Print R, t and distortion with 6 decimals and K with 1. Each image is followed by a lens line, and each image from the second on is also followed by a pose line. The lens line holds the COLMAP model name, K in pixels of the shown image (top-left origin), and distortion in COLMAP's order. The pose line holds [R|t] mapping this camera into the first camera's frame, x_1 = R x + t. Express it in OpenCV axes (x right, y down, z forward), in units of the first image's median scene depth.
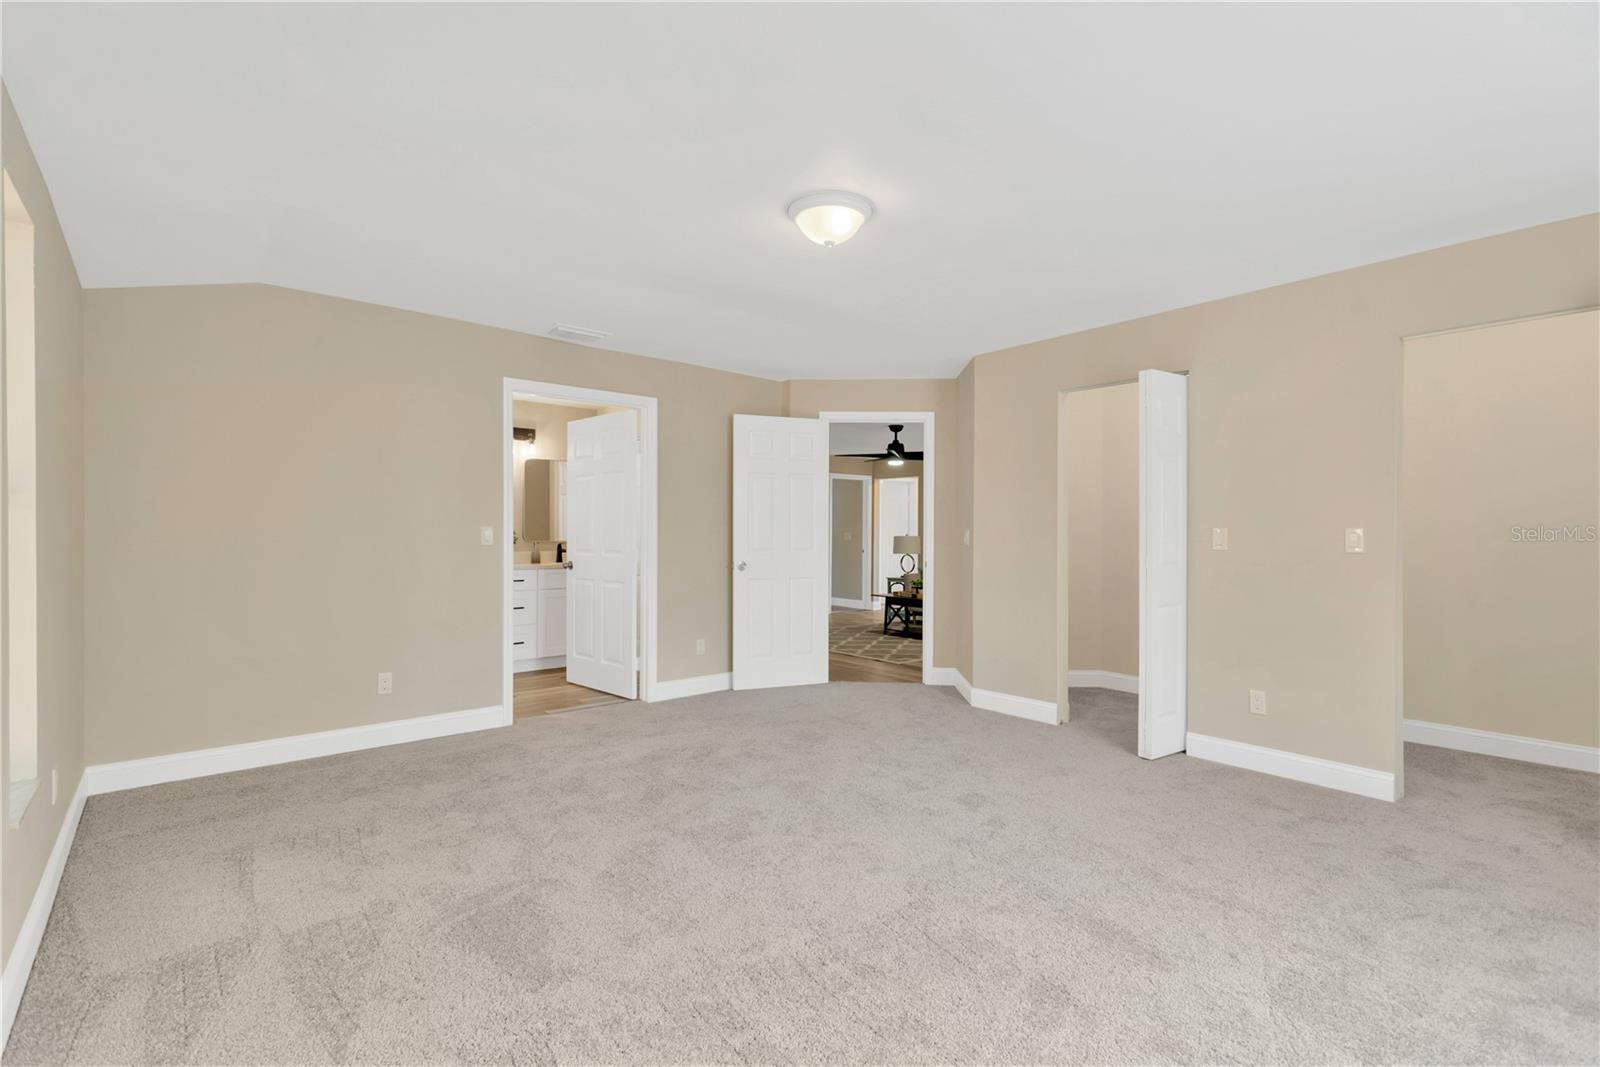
lens RADIAL K [[750.4, 0, 797.2], [0, 750.4, 530.8], [0, 0, 1]] dist [0.014566, -0.007674]
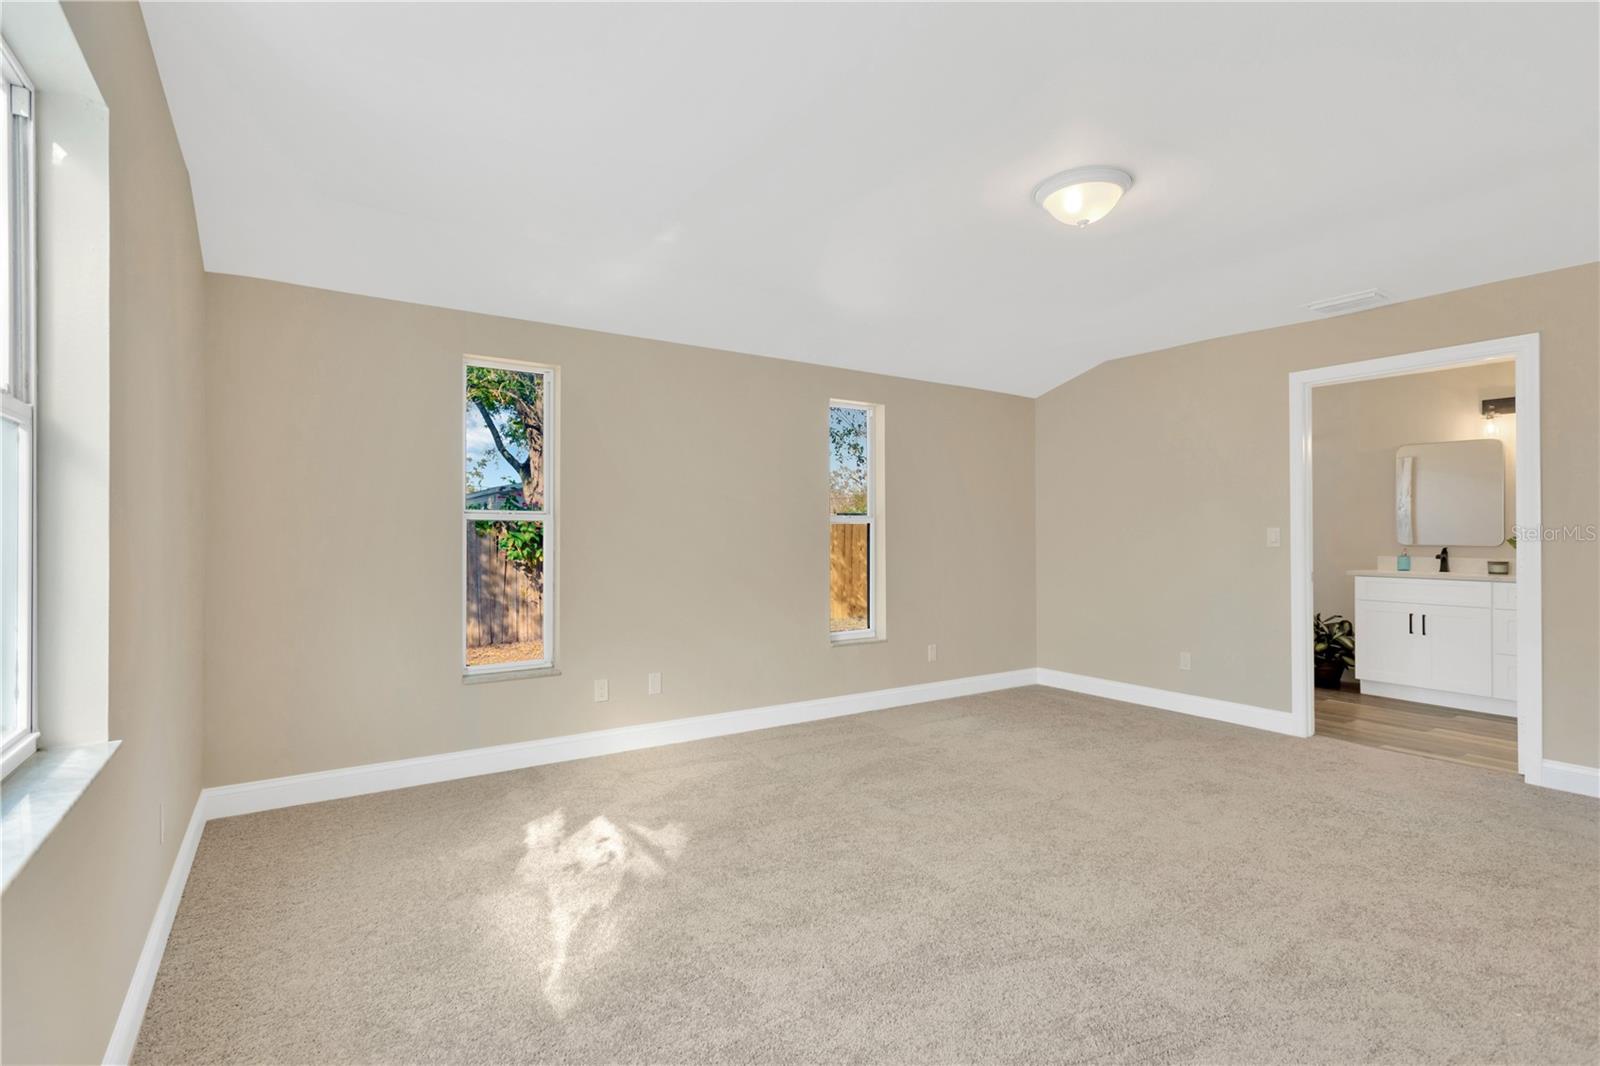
lens RADIAL K [[750.4, 0, 797.2], [0, 750.4, 530.3], [0, 0, 1]] dist [0.014566, -0.007674]
pose [[-0.108798, -0.003607, -0.994057, 0.937635], [0.001976, 0.999991, -0.003845, 0.000130], [0.994062, -0.002382, -0.108790, 0.694436]]
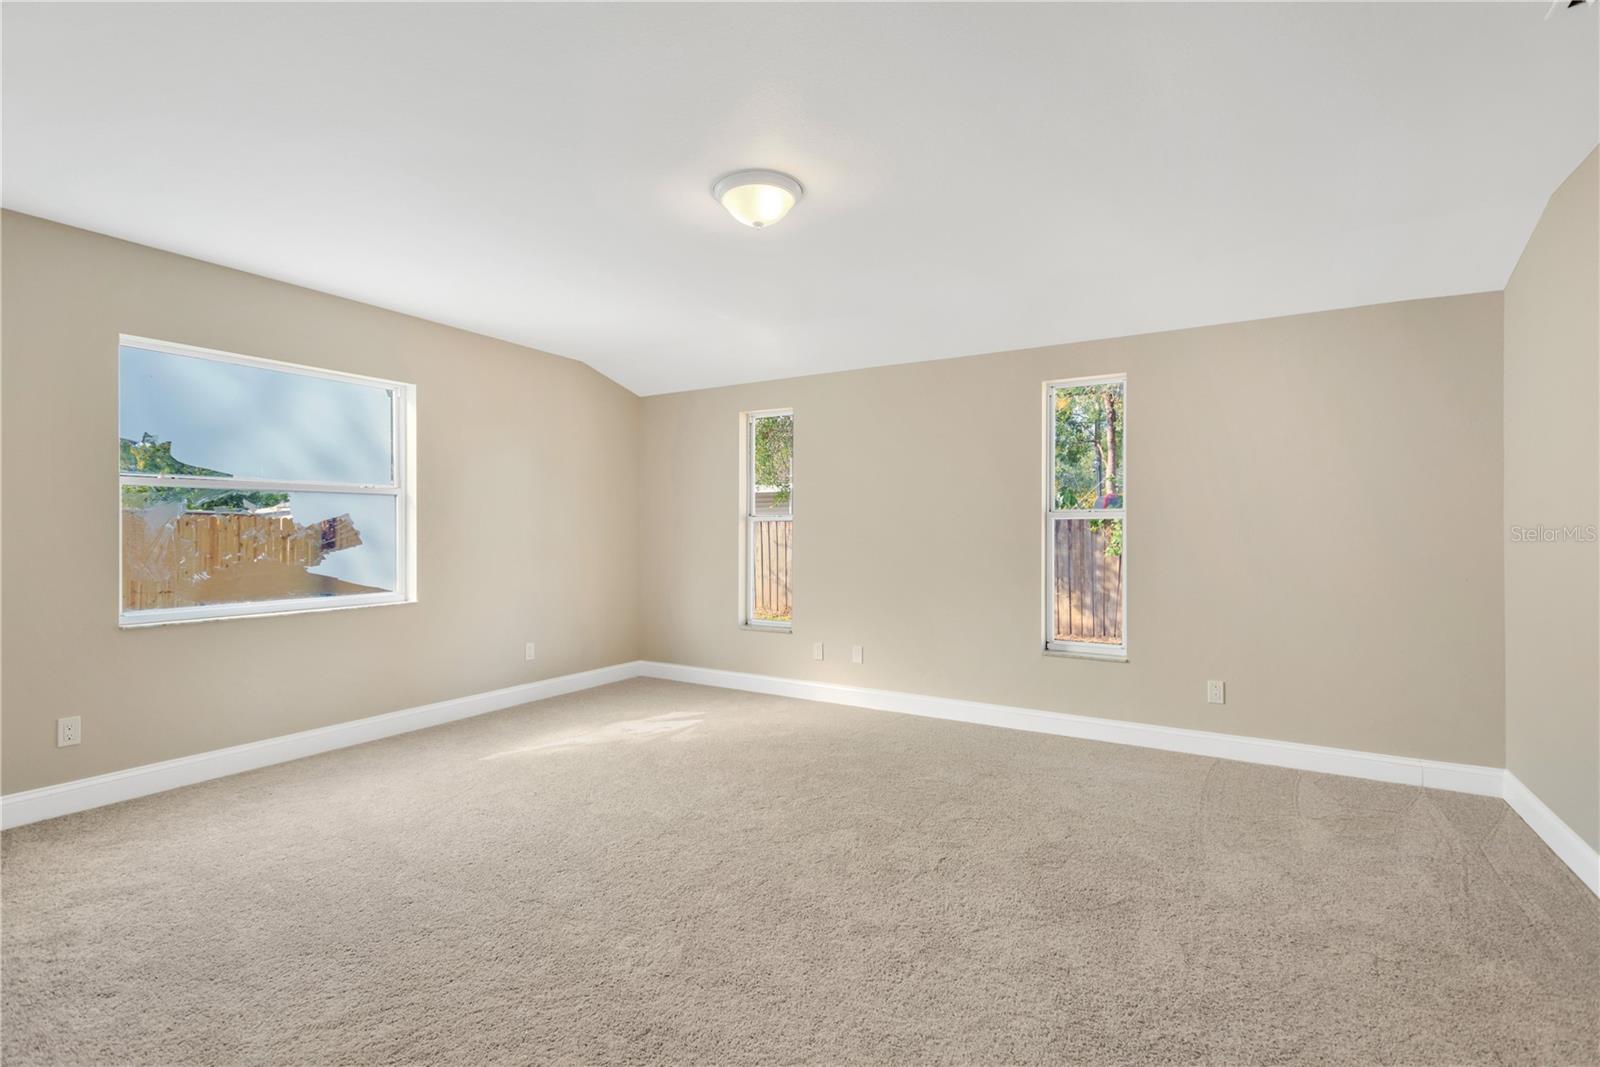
lens RADIAL K [[750.4, 0, 797.2], [0, 750.4, 530.8], [0, 0, 1]] dist [0.014566, -0.007674]
pose [[-0.943548, -0.001027, -0.331234, 0.298509], [-0.000540, 0.999999, -0.001562, 0.003714], [0.331235, -0.001295, -0.943547, 1.764451]]
